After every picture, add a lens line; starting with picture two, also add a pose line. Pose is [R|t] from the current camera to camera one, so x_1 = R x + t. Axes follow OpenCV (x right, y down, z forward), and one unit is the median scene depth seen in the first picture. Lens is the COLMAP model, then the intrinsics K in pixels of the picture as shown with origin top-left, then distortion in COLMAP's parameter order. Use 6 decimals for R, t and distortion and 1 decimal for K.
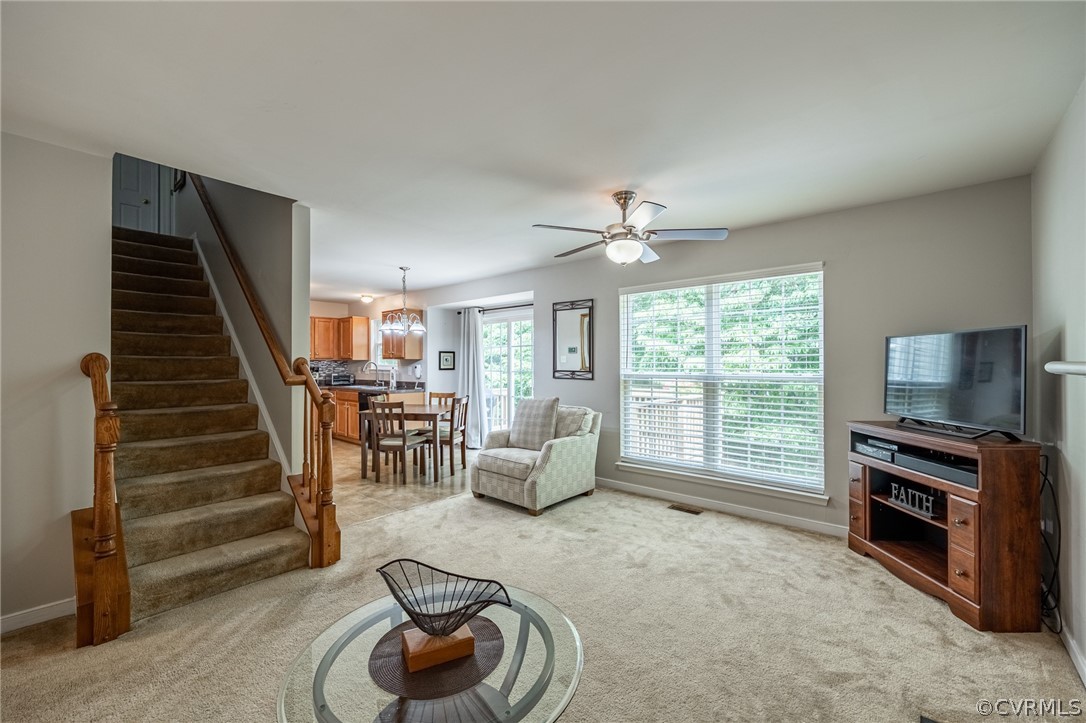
lens RADIAL K [[441.5, 0, 543.0], [0, 441.5, 361.5], [0, 0, 1]] dist [0.000384, 0.000097]
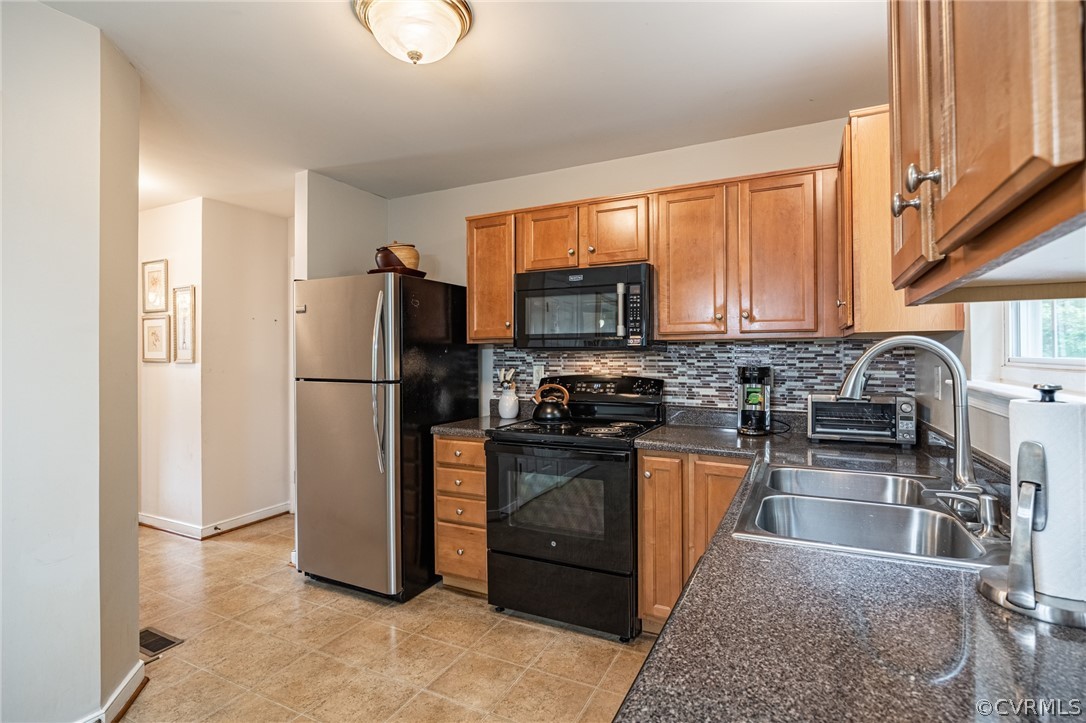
lens RADIAL K [[519.7, 0, 544.9], [0, 519.7, 354.5], [0, 0, 1]] dist [-0.015490, 0.000005]
pose [[0.251375, -0.004010, -0.967882, -0.397886], [0.006393, 0.999976, -0.002483, 0.009496], [0.967869, -0.005563, 0.251394, 1.319071]]
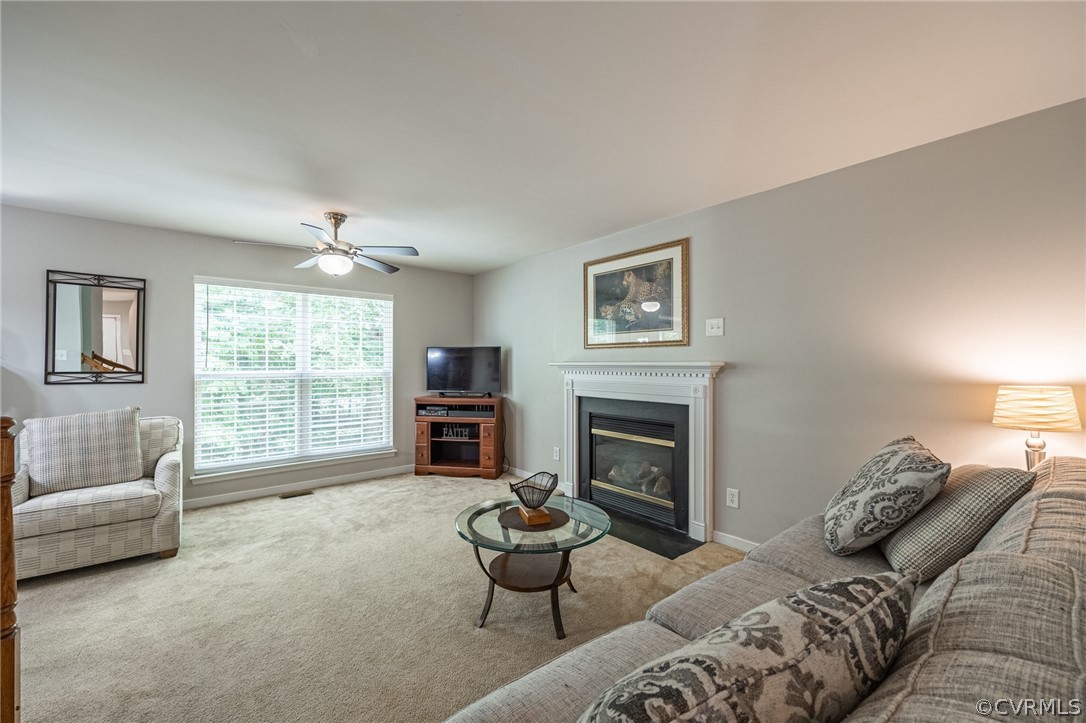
lens RADIAL K [[441.5, 0, 543.0], [0, 441.5, 361.5], [0, 0, 1]] dist [0.000384, 0.000097]
pose [[0.156915, 0.004117, 0.987604, -0.545714], [-0.004433, 0.999984, -0.003464, 0.003127], [-0.987602, -0.003835, 0.156930, 0.181281]]
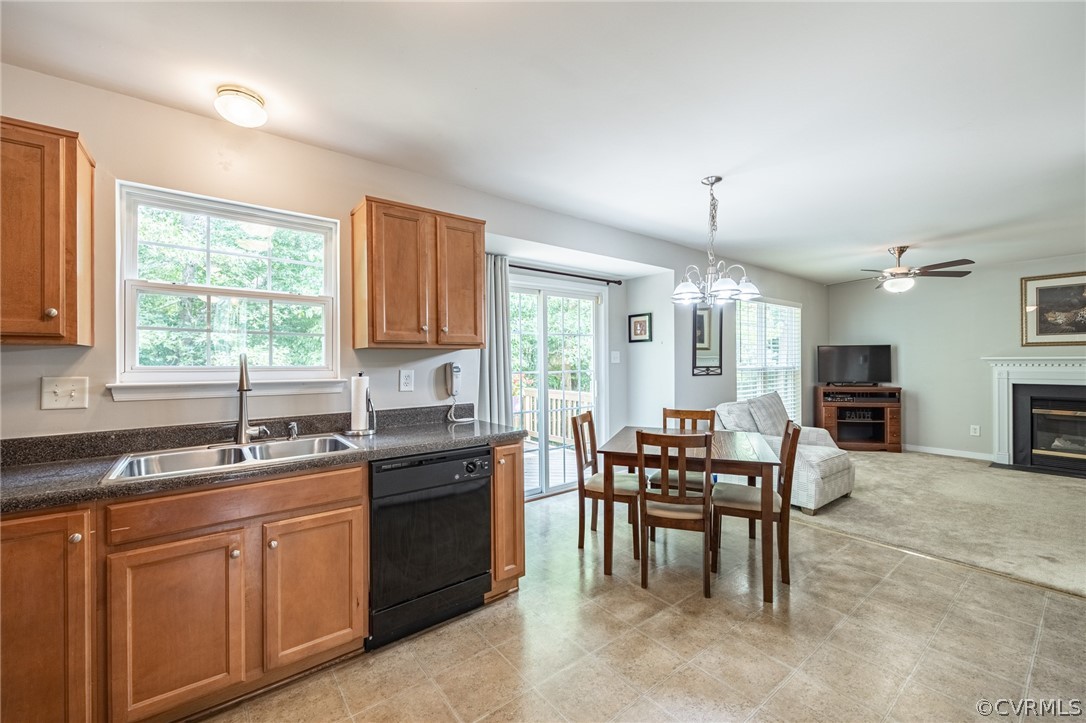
lens RADIAL K [[434.1, 0, 543.5], [0, 434.1, 362.5], [0, 0, 1]] dist [-0.003411, -0.000003]
pose [[0.186793, -0.004097, 0.982391, -0.959081], [0.002851, 0.999989, 0.003629, 0.007982], [-0.982395, 0.002123, 0.186803, 1.219646]]
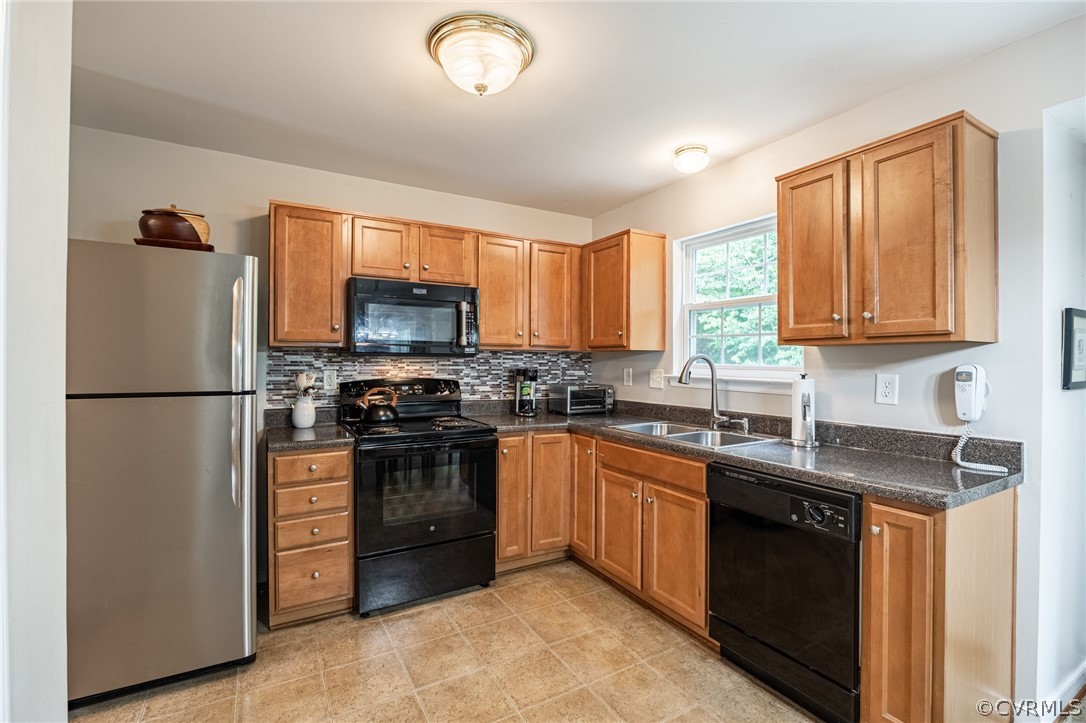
lens RADIAL K [[483.8, 0, 543.0], [0, 483.8, 361.5], [0, 0, 1]] dist [-0.016654, 0.000227]
pose [[0.947717, 0.005569, -0.319063, -0.607089], [-0.004082, 0.999977, 0.005328, 0.006615], [0.319085, -0.003747, 0.947719, 0.984420]]
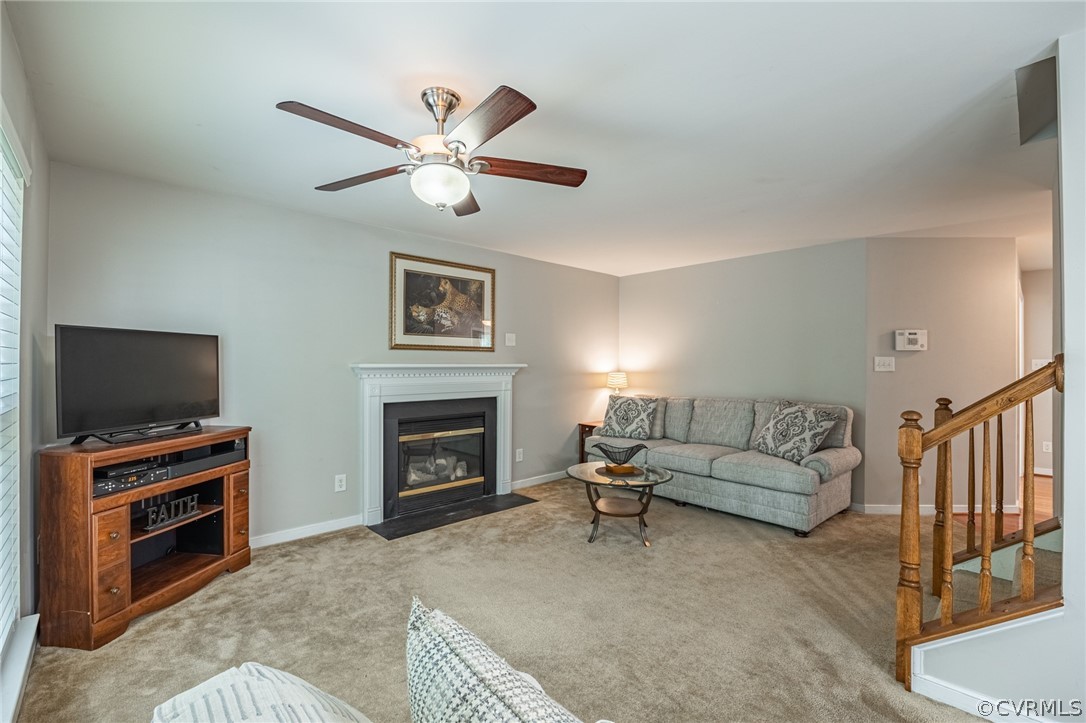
lens RADIAL K [[472.0, 0, 542.7], [0, 472.0, 363.8], [0, 0, 1]] dist [-0.015434, -0.000055]
pose [[-0.994500, -0.001736, 0.104722, -0.016592], [-0.002360, 0.999980, -0.005833, 0.005131], [-0.104710, -0.006048, -0.994484, 1.037943]]
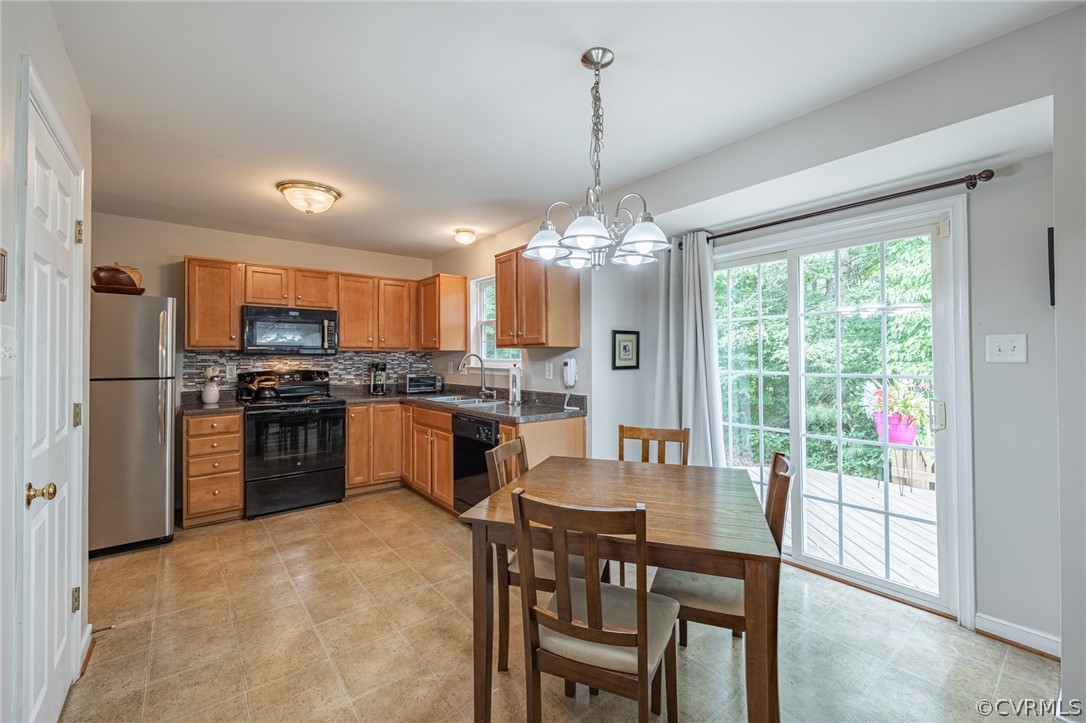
lens RADIAL K [[444.8, 0, 542.4], [0, 444.8, 352.7], [0, 0, 1]] dist [0.002034, 0.000462]
pose [[0.984960, -0.003963, -0.172735, -0.330904], [0.003014, 0.999979, -0.005754, 0.005149], [0.172754, 0.005147, 0.984952, 0.748639]]
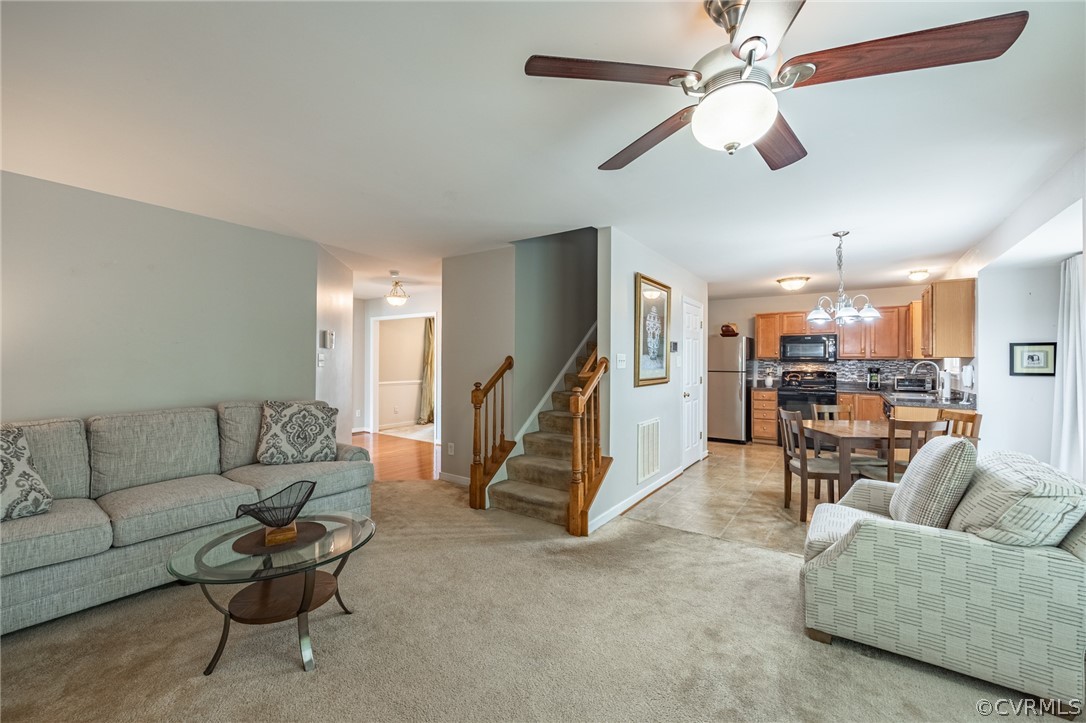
lens RADIAL K [[434.1, 0, 543.5], [0, 434.1, 362.5], [0, 0, 1]] dist [-0.003411, -0.000003]
pose [[0.107308, 0.003003, -0.994221, 0.386319], [-0.000688, 0.999995, 0.002946, 0.001332], [0.994226, 0.000368, 0.107309, 0.477994]]
